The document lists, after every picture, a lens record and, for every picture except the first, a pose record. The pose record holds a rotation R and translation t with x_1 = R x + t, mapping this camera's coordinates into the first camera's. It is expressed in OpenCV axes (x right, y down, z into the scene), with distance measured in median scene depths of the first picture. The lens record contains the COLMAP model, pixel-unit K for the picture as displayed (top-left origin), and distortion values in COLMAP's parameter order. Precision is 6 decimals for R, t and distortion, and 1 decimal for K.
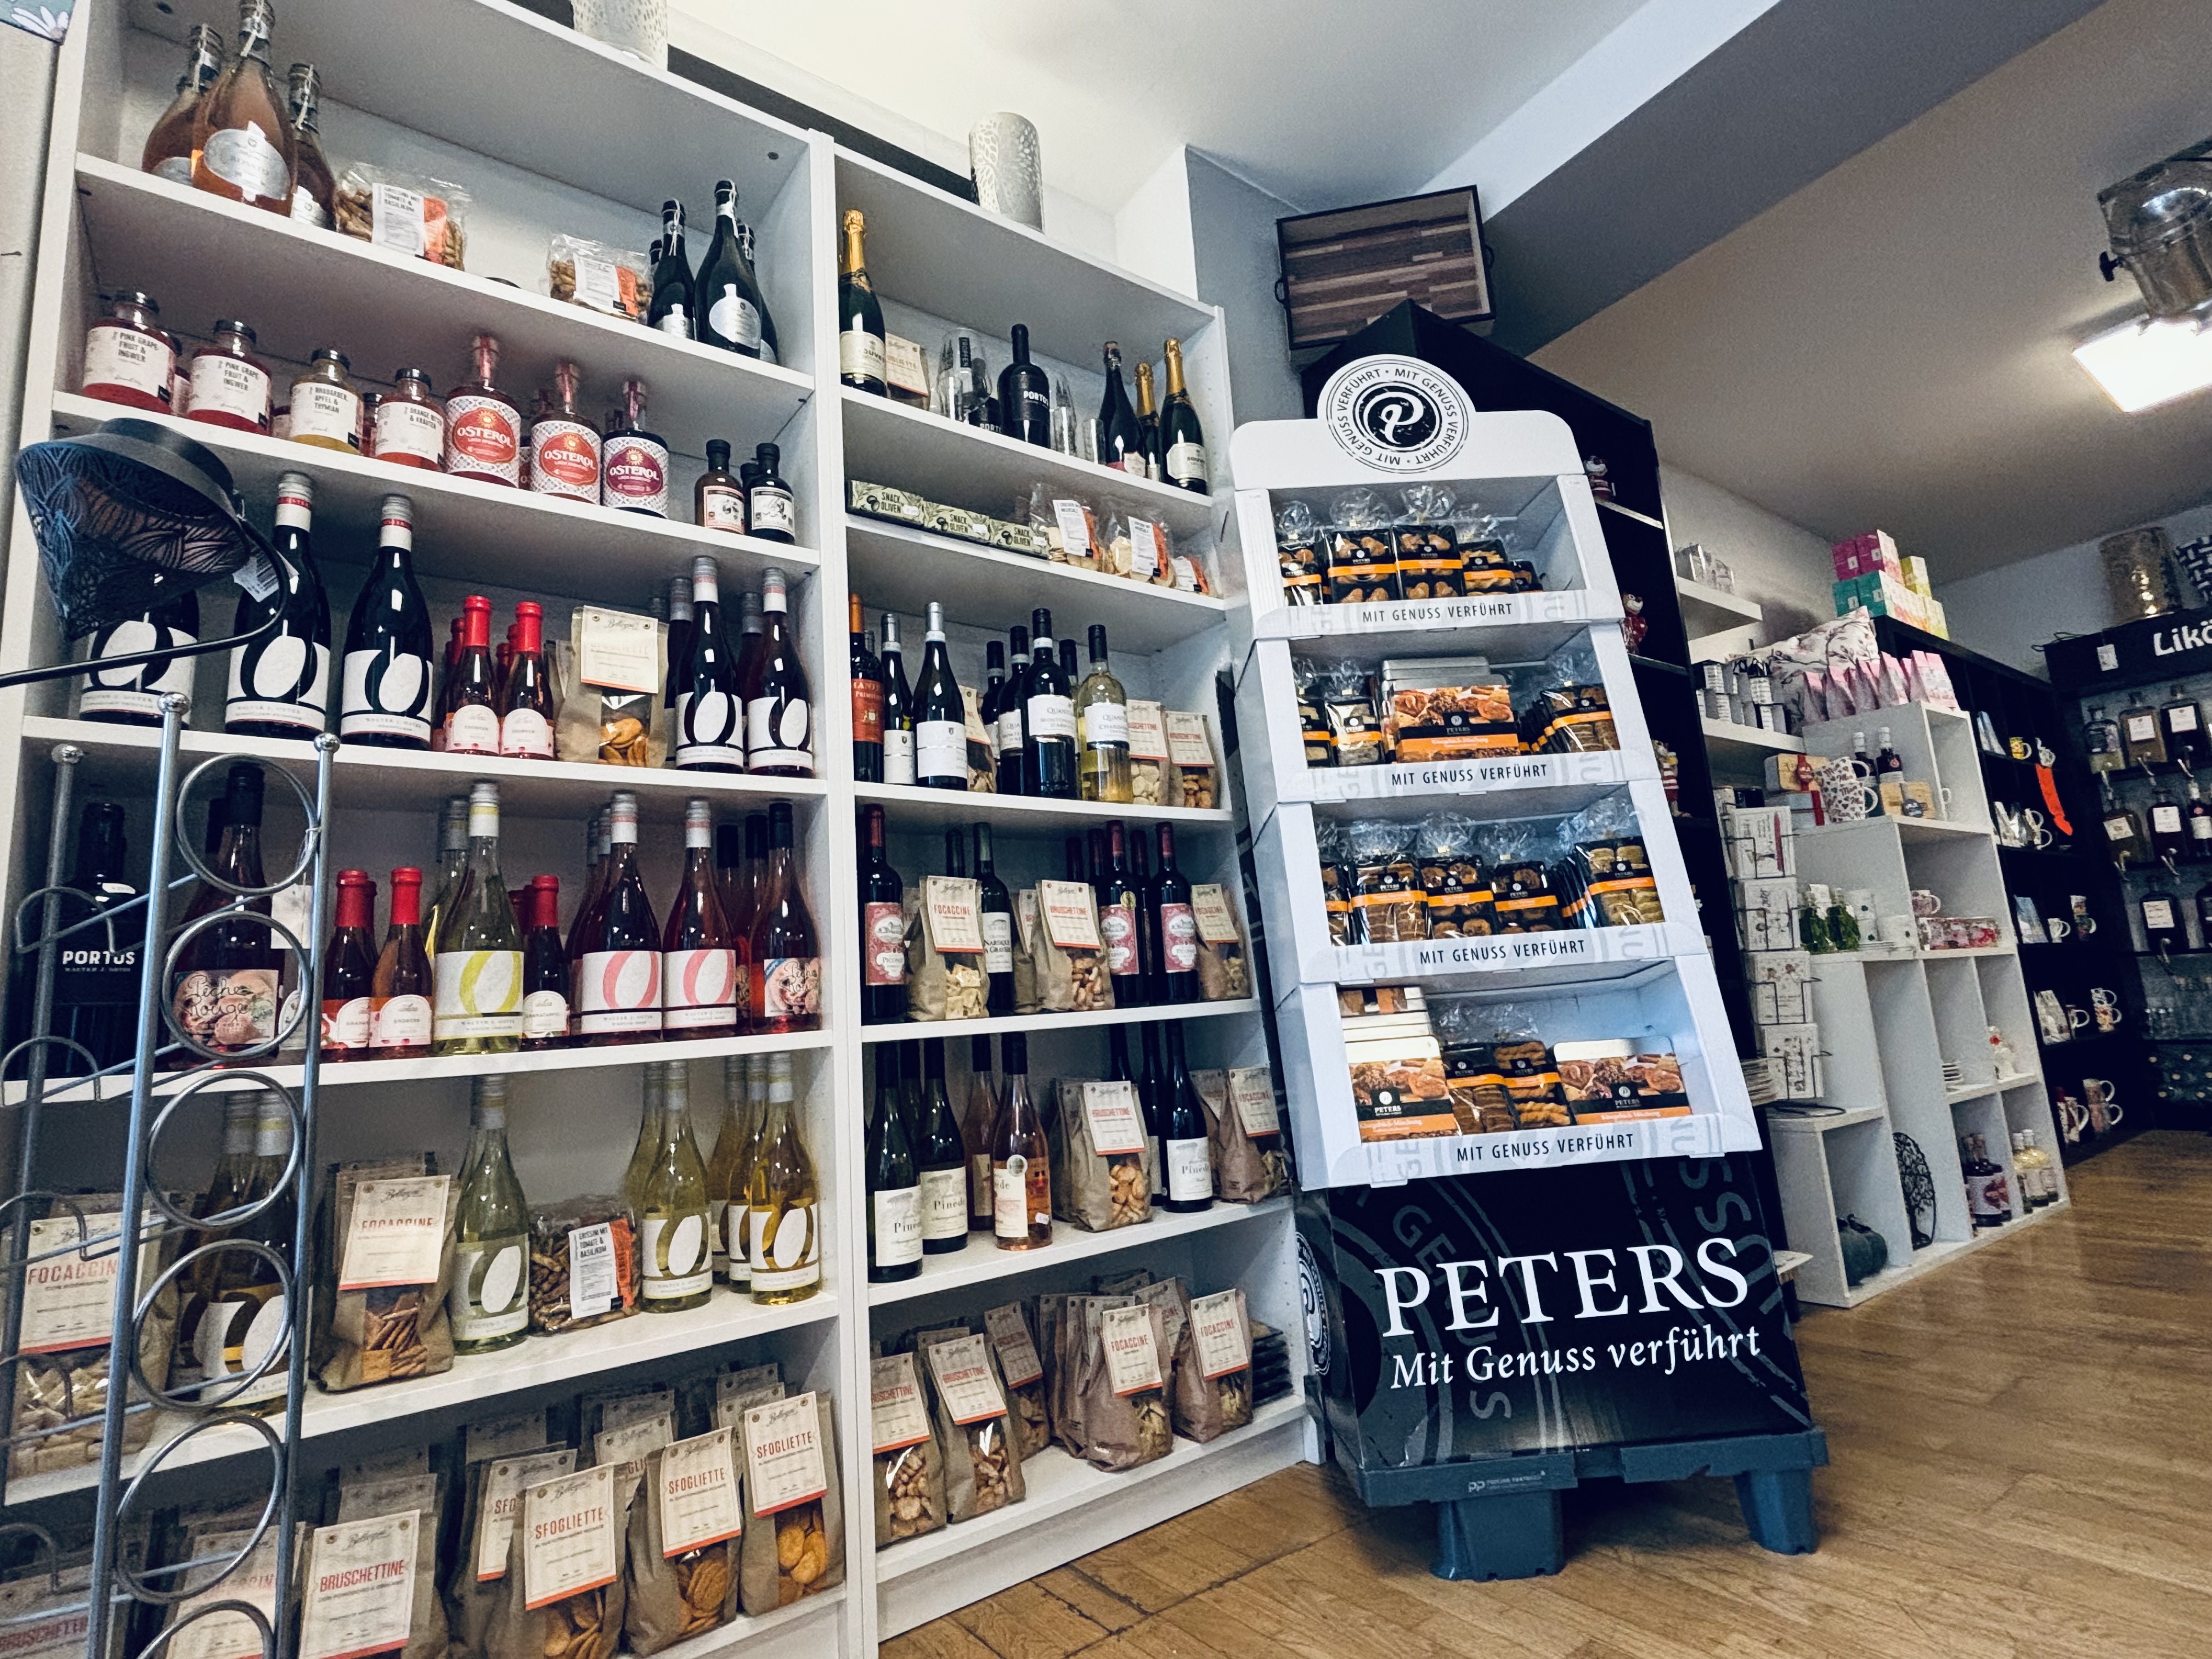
lens RADIAL K [[1065.4, 0, 1102.8], [0, 1065.4, 814.0], [0, 0, 1]] dist [-0.031907, -0.000333]
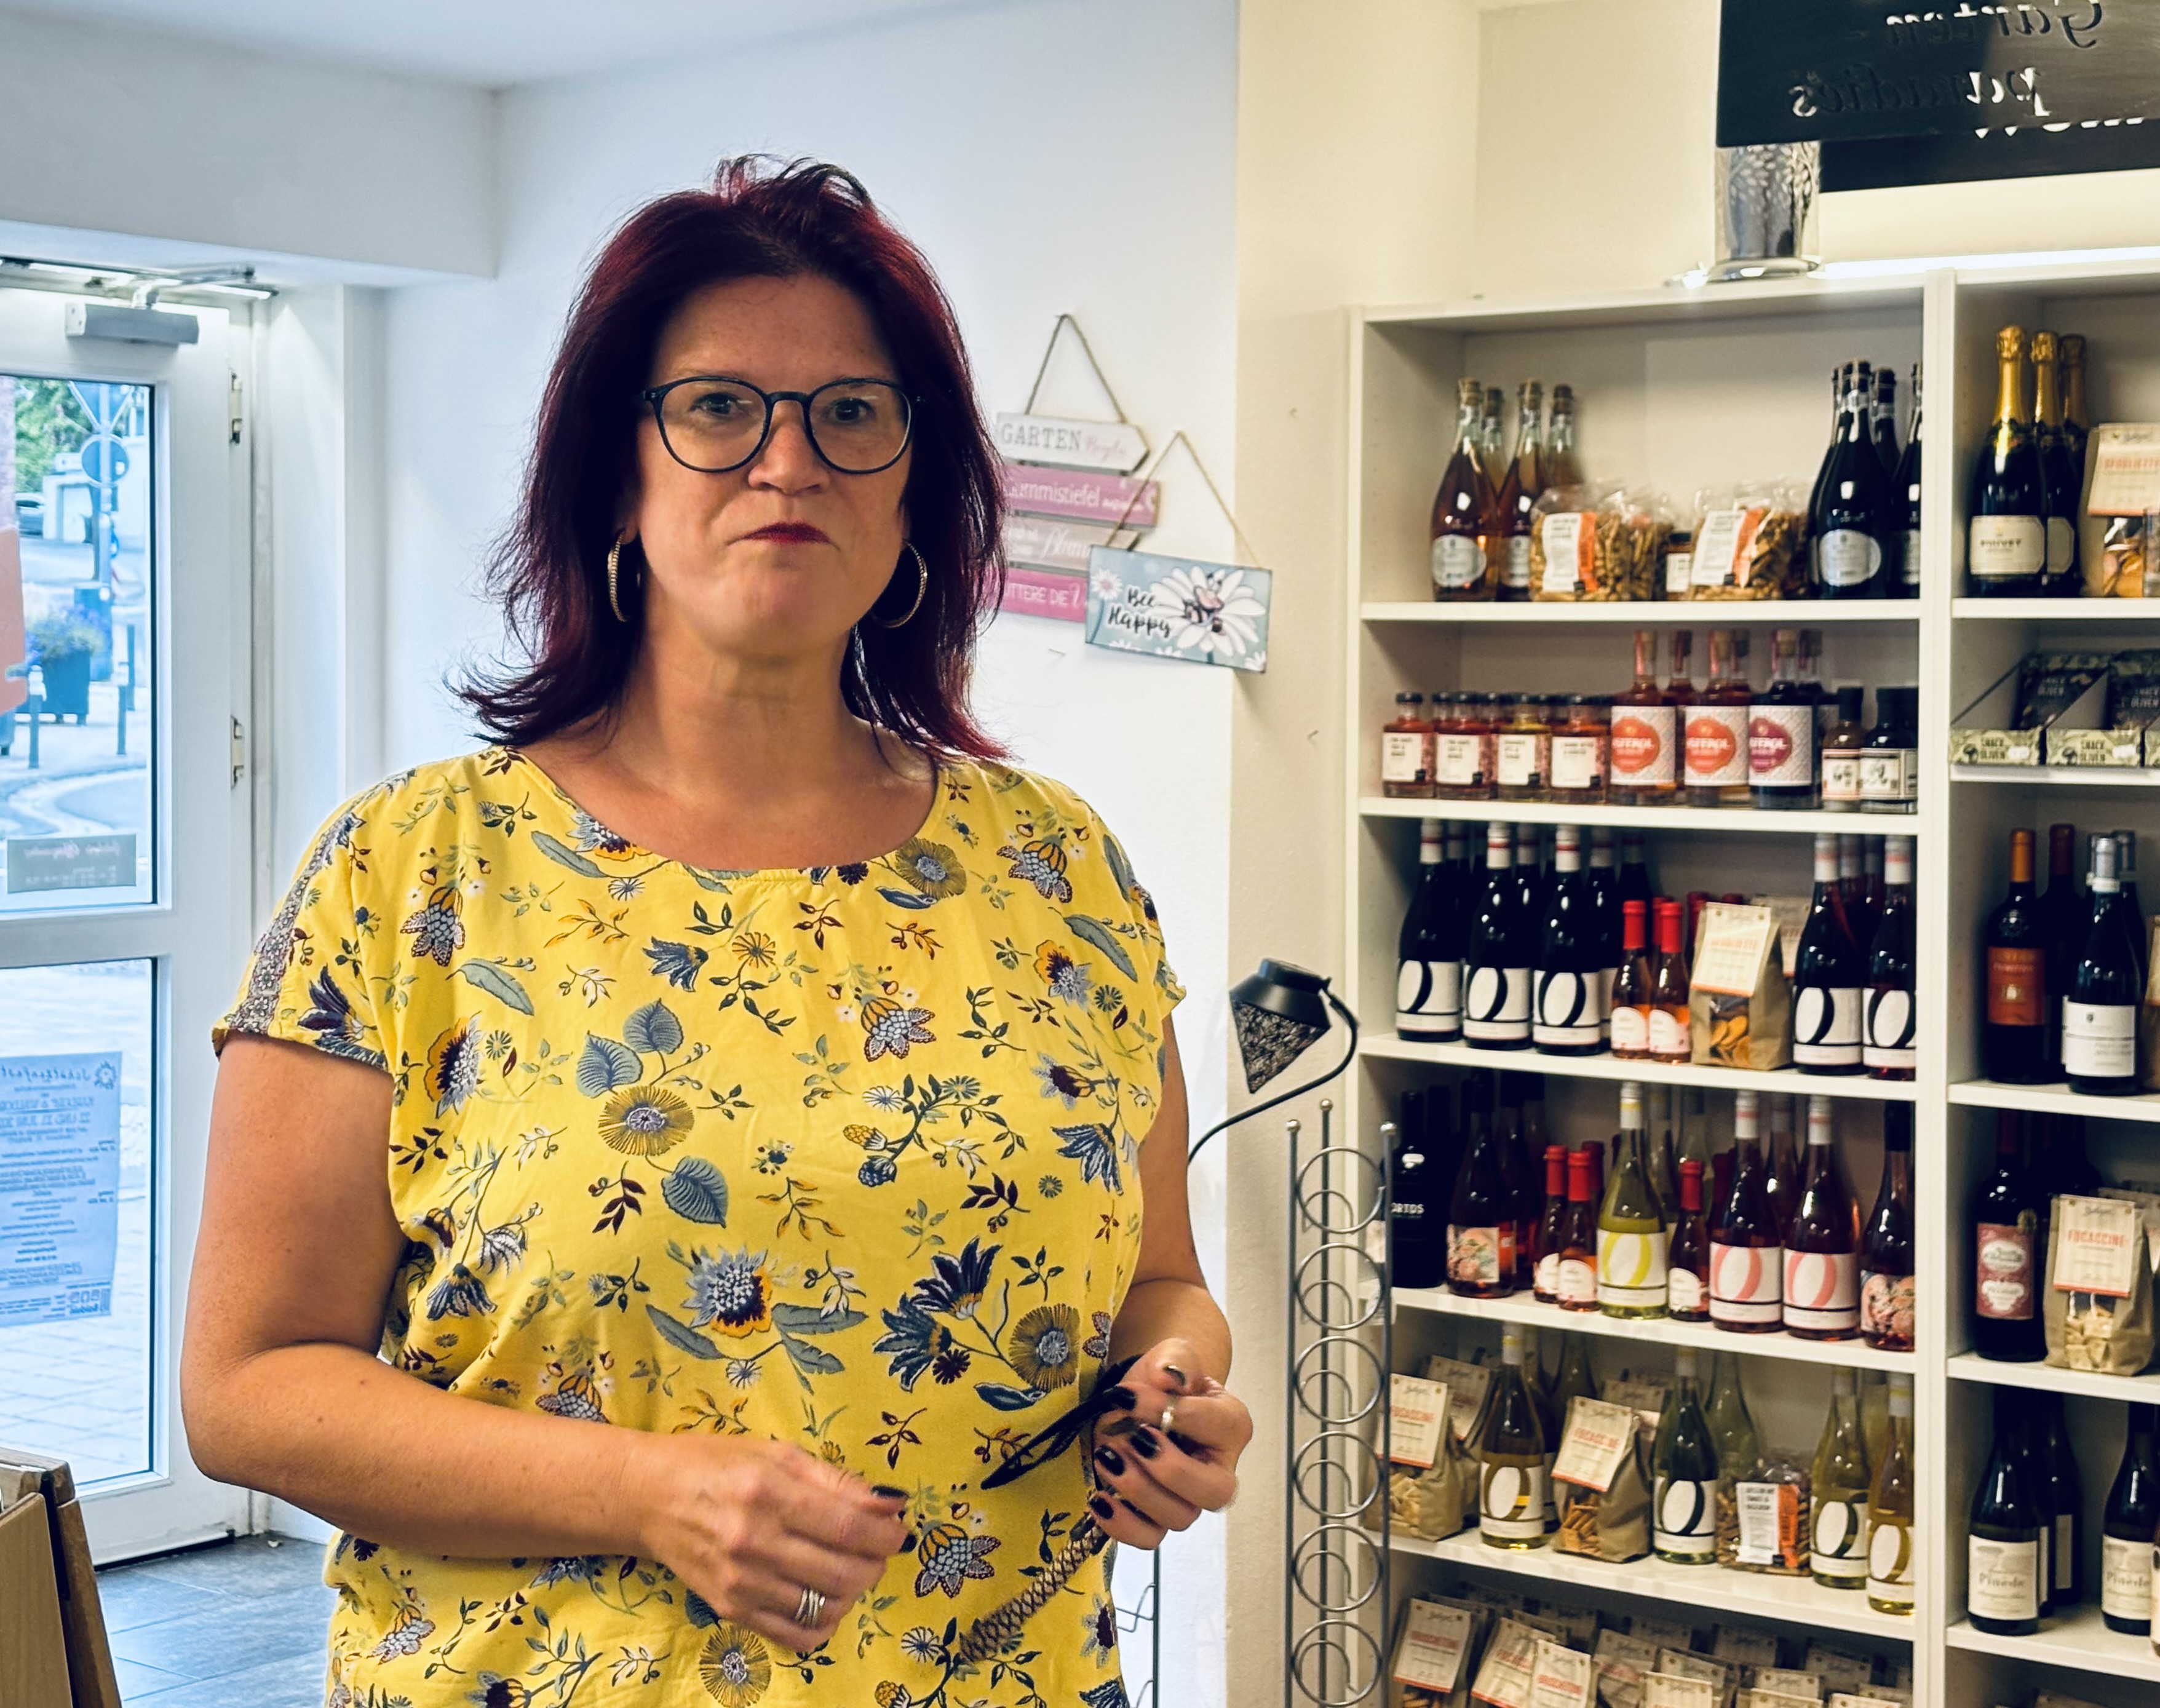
lens RADIAL K [[3615.6, 0, 1080.0], [0, 3615.6, 854.0], [0, 0, 1]] dist [0.024369, -1.098734]
pose [[0.268206, 0.116666, -0.956271, 2.612613], [0.127399, 0.979626, 0.155247, -0.843083], [0.954900, -0.163466, 0.247879, -0.428666]]
